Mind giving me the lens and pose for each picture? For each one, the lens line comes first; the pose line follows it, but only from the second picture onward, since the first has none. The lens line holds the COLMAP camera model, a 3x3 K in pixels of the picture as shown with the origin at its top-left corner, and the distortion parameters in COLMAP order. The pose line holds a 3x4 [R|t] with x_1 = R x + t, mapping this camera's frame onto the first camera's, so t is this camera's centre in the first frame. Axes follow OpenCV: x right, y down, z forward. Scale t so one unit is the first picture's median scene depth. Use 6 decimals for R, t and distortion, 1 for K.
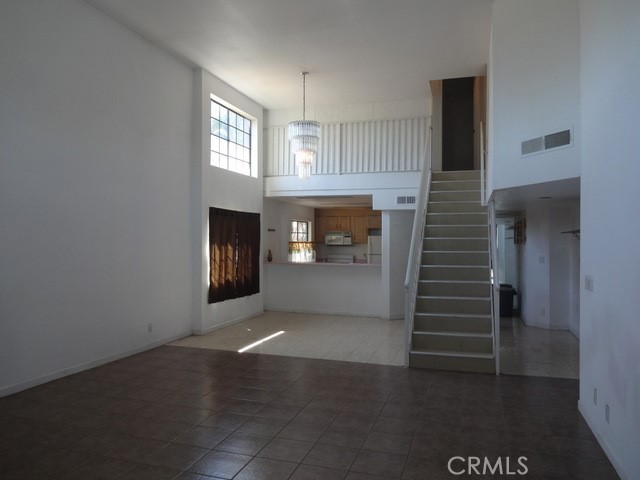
lens RADIAL K [[477.0, 0, 320.0], [0, 477.0, 240.0], [0, 0, 1]] dist [-0.003776, 0.002543]
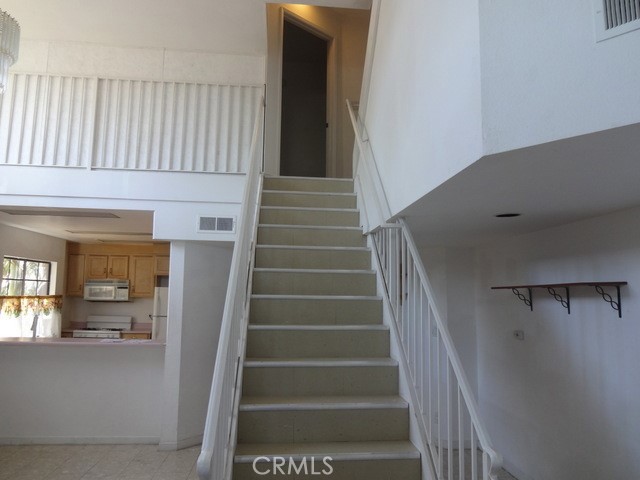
lens RADIAL K [[477.0, 0, 320.0], [0, 477.0, 240.0], [0, 0, 1]] dist [-0.003776, 0.002543]
pose [[0.924100, 0.051469, 0.378670, 0.080552], [-0.011347, 0.994147, -0.107434, -0.007064], [-0.381983, 0.094983, 0.919275, 0.432329]]
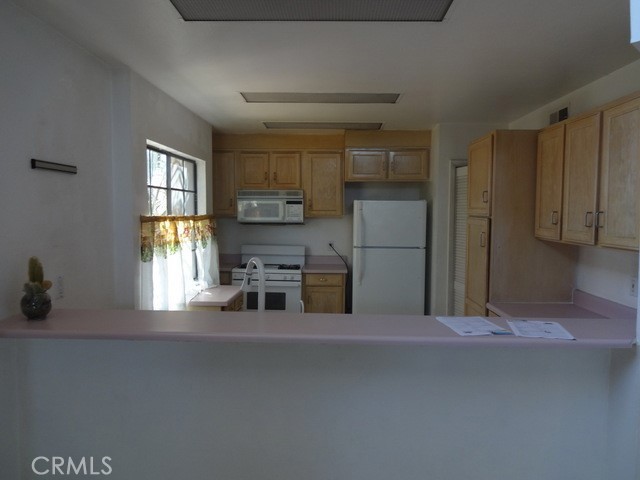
lens RADIAL K [[477.0, 0, 320.0], [0, 477.0, 240.0], [0, 0, 1]] dist [-0.003776, 0.002543]
pose [[0.960650, -0.014761, 0.277368, -0.049286], [-0.002617, 0.998062, 0.062178, -0.000618], [-0.277748, -0.060457, 0.958750, 0.844732]]
